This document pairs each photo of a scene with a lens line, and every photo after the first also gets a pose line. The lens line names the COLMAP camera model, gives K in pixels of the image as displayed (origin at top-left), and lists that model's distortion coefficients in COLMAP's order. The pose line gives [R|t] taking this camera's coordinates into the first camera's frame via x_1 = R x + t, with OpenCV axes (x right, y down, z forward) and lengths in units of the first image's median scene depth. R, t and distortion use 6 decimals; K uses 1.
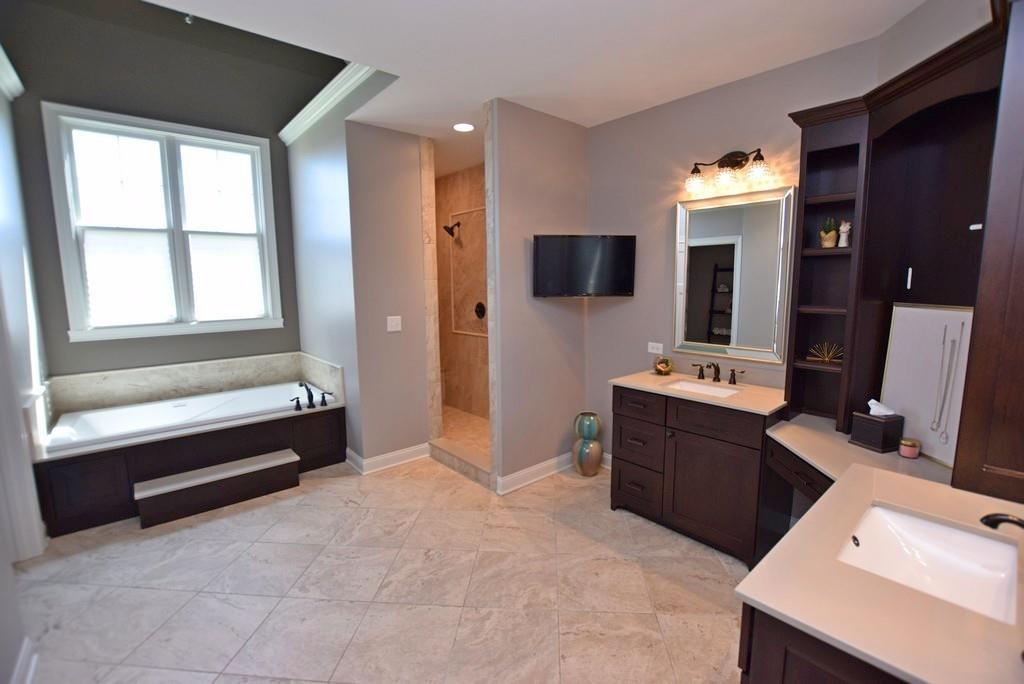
lens RADIAL K [[450.7, 0, 516.0], [0, 450.7, 341.2], [0, 0, 1]] dist [-0.028672, 0.000245]
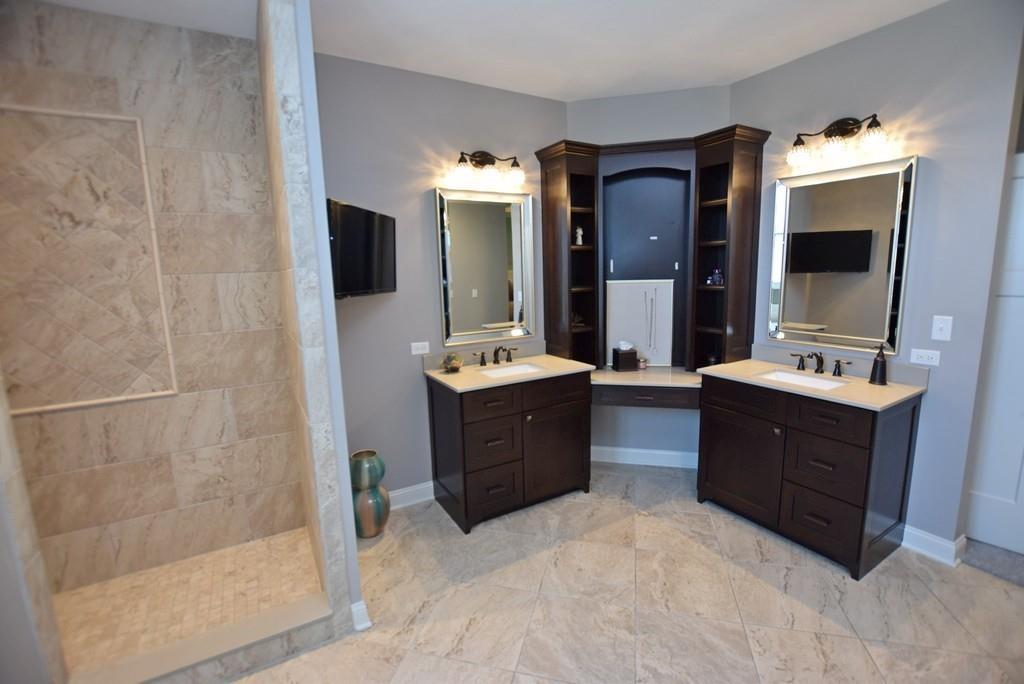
lens RADIAL K [[450.7, 0, 516.0], [0, 450.7, 341.2], [0, 0, 1]] dist [-0.028672, 0.000245]
pose [[0.185091, -0.150864, 0.971072, -0.621498], [0.155006, 0.980258, 0.122746, -0.094216], [-0.970420, 0.127803, 0.204822, 0.756417]]
